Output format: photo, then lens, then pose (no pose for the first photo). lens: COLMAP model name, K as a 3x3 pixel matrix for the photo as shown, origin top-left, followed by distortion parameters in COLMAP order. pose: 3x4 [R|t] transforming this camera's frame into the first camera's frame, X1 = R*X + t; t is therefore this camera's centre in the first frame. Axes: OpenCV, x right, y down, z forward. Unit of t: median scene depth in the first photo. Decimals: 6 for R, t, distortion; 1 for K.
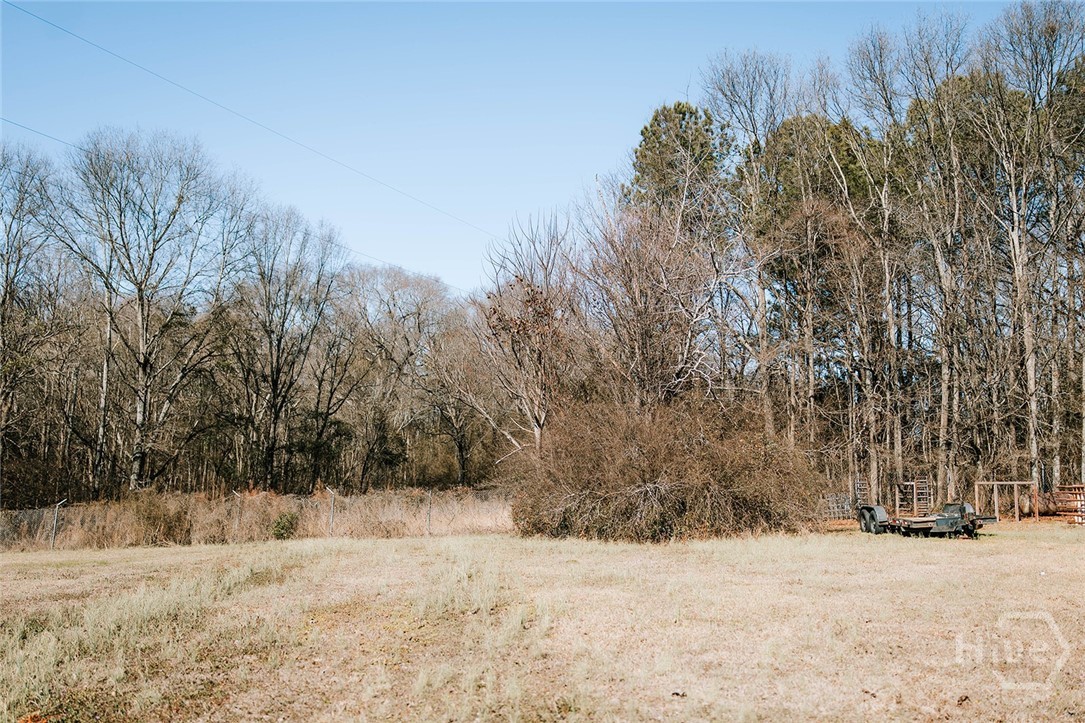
lens RADIAL K [[1066.9, 0, 542.5], [0, 1066.9, 361.5], [0, 0, 1]] dist [0.006599, -0.023047]
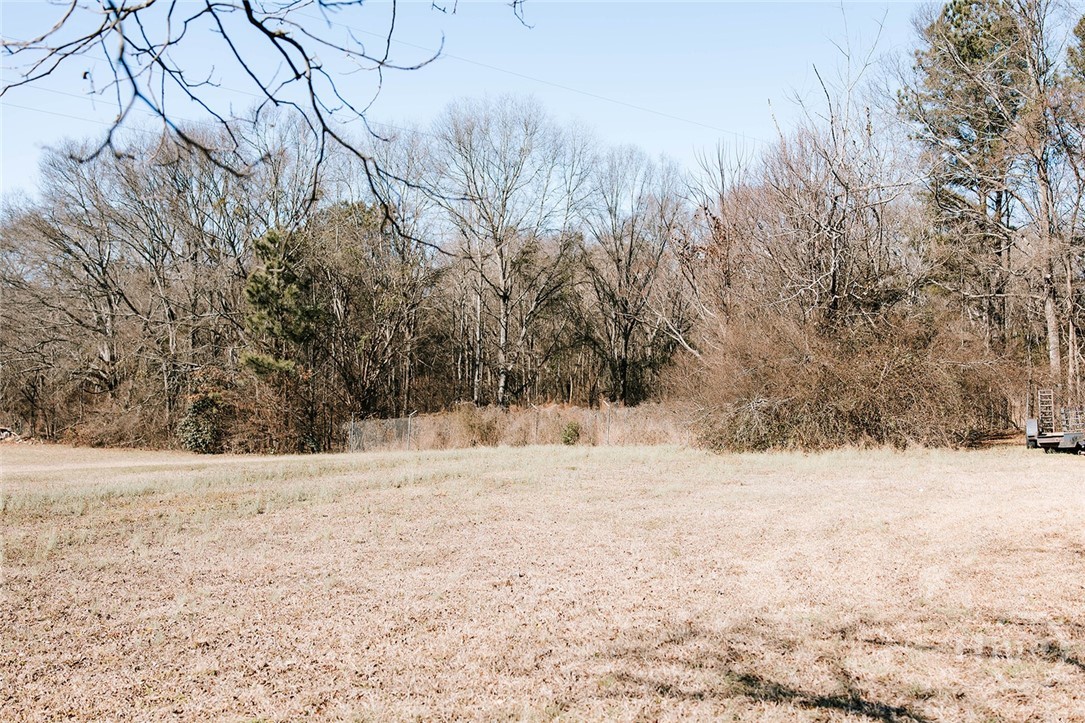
lens RADIAL K [[1023.5, 0, 542.5], [0, 1023.5, 361.5], [0, 0, 1]] dist [0.012640, -0.037062]
pose [[0.896372, -0.020305, -0.442837, 0.217789], [0.056869, 0.995963, 0.069446, -0.002731], [0.439639, -0.087433, 0.893909, -0.000414]]
